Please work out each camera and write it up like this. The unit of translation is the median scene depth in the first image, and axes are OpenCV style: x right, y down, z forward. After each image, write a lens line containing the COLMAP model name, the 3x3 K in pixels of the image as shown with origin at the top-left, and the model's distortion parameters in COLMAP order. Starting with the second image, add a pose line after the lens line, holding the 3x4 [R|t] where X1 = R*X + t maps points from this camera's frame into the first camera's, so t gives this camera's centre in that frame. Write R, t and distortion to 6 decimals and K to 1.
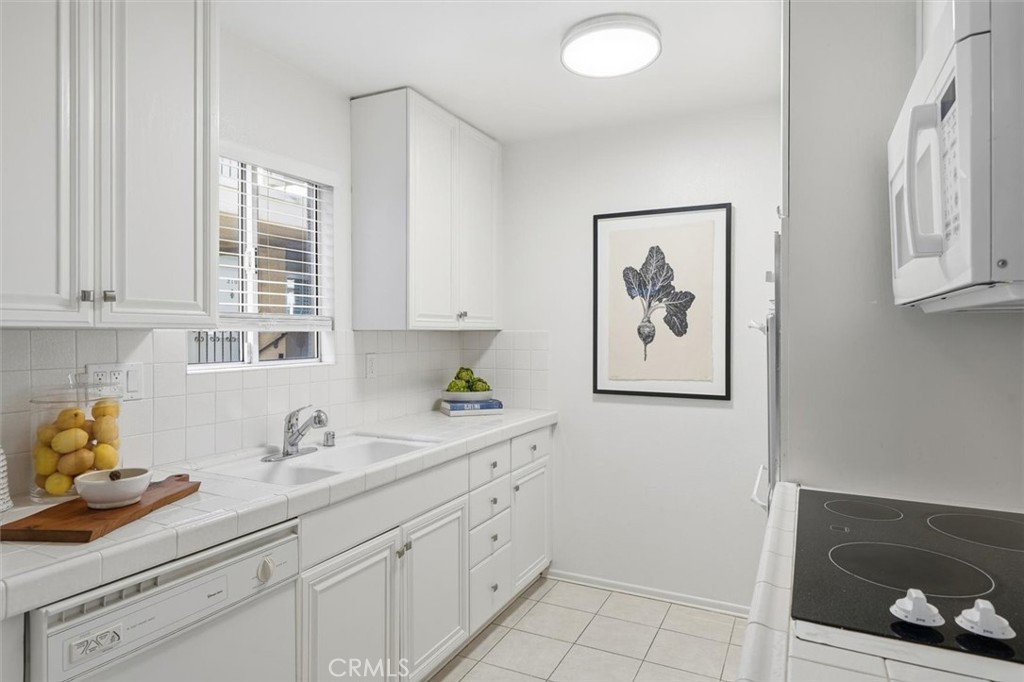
lens RADIAL K [[592.0, 0, 509.0], [0, 592.0, 334.0], [0, 0, 1]] dist [0.001062, -0.001310]
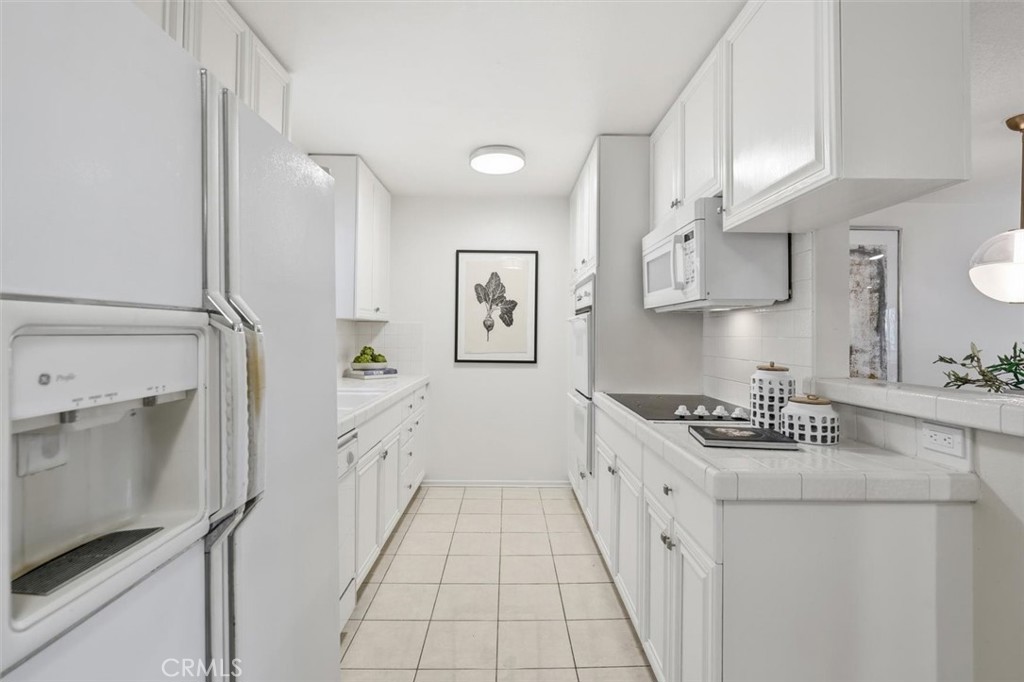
lens RADIAL K [[466.9, 0, 507.9], [0, 466.9, 325.9], [0, 0, 1]] dist [0.001573, -0.000235]
pose [[0.891754, 0.016783, 0.452209, -0.313448], [-0.008795, 0.999766, -0.019762, 0.028039], [-0.452435, 0.013645, 0.891693, -0.184369]]
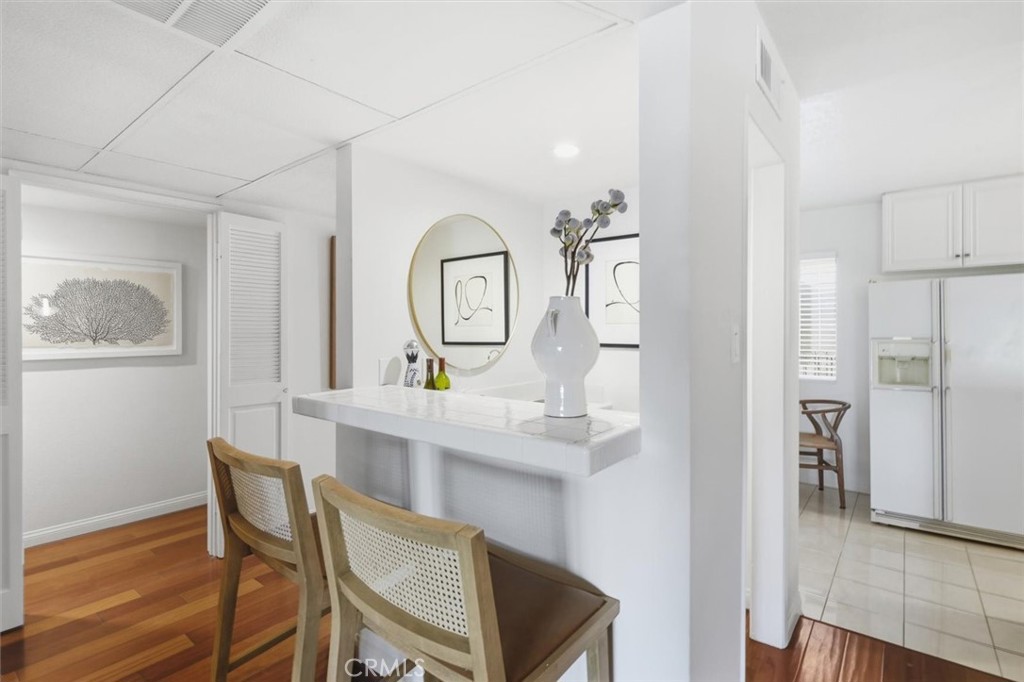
lens RADIAL K [[497.1, 0, 509.6], [0, 497.1, 330.6], [0, 0, 1]] dist [0.001134, -0.000013]
pose [[-0.212181, 0.000648, -0.977230, 0.967873], [-0.001115, 0.999999, 0.000906, -0.002327], [0.977230, 0.001281, -0.212180, -0.583969]]
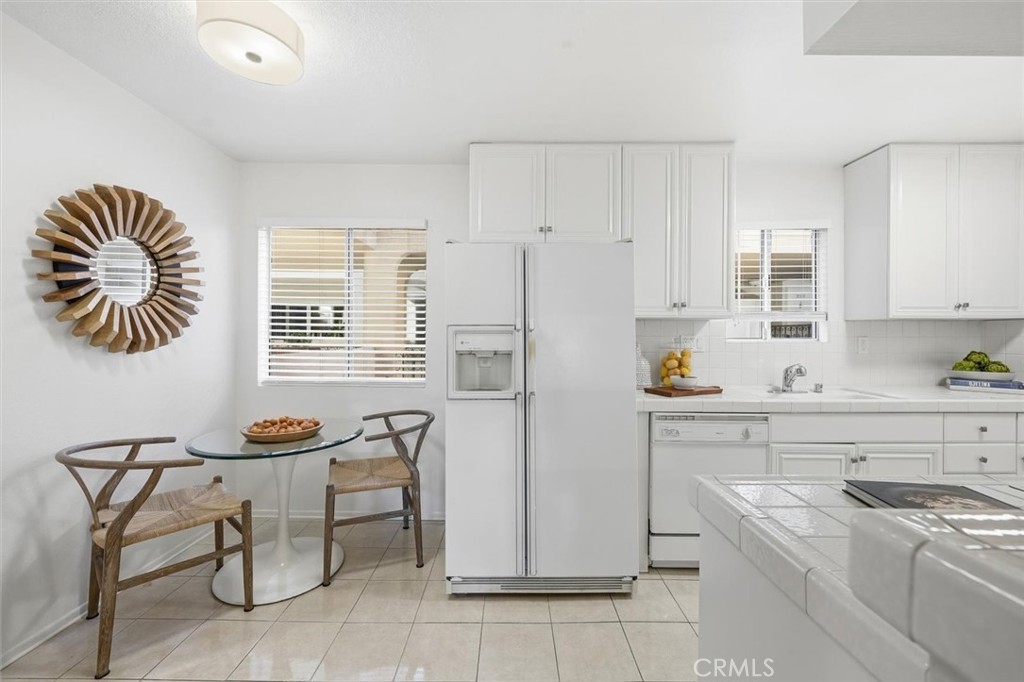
lens RADIAL K [[390.4, 0, 514.4], [0, 390.4, 335.3], [0, 0, 1]] dist [-0.000423, -0.000031]
pose [[0.446811, 0.000491, -0.894628, 0.226265], [-0.004873, 0.999986, -0.001885, 0.034154], [0.894615, 0.005202, 0.446807, -0.171105]]
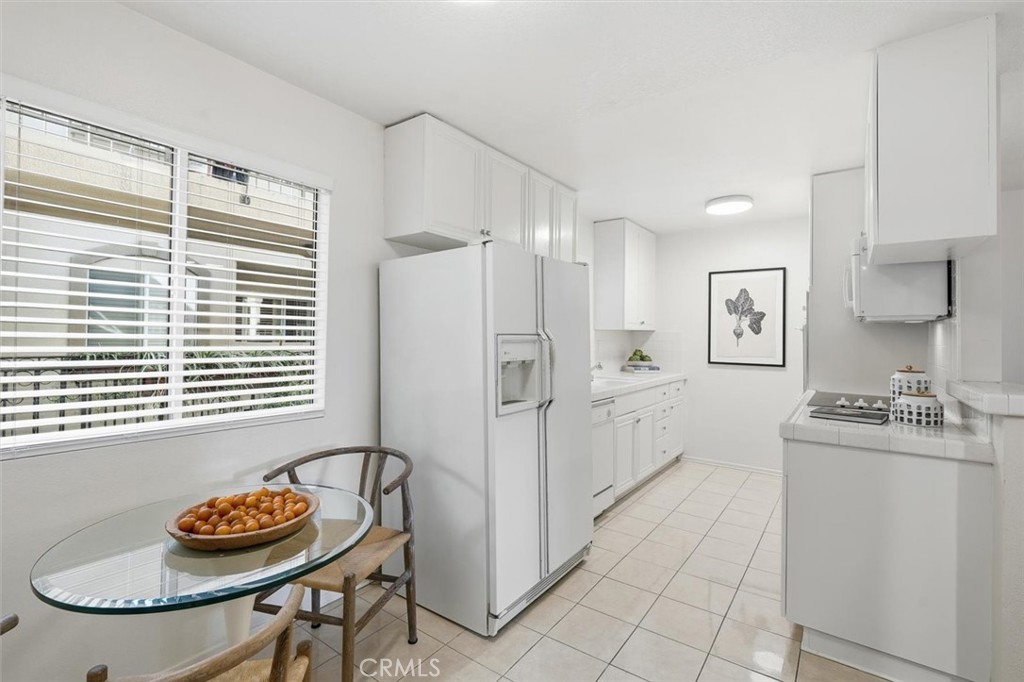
lens RADIAL K [[466.9, 0, 507.9], [0, 466.9, 325.9], [0, 0, 1]] dist [0.001573, -0.000235]
pose [[0.985484, 0.008834, -0.169539, -0.261550], [-0.012672, 0.999687, -0.021567, 0.019002], [0.169295, 0.023402, 0.985288, -0.660271]]
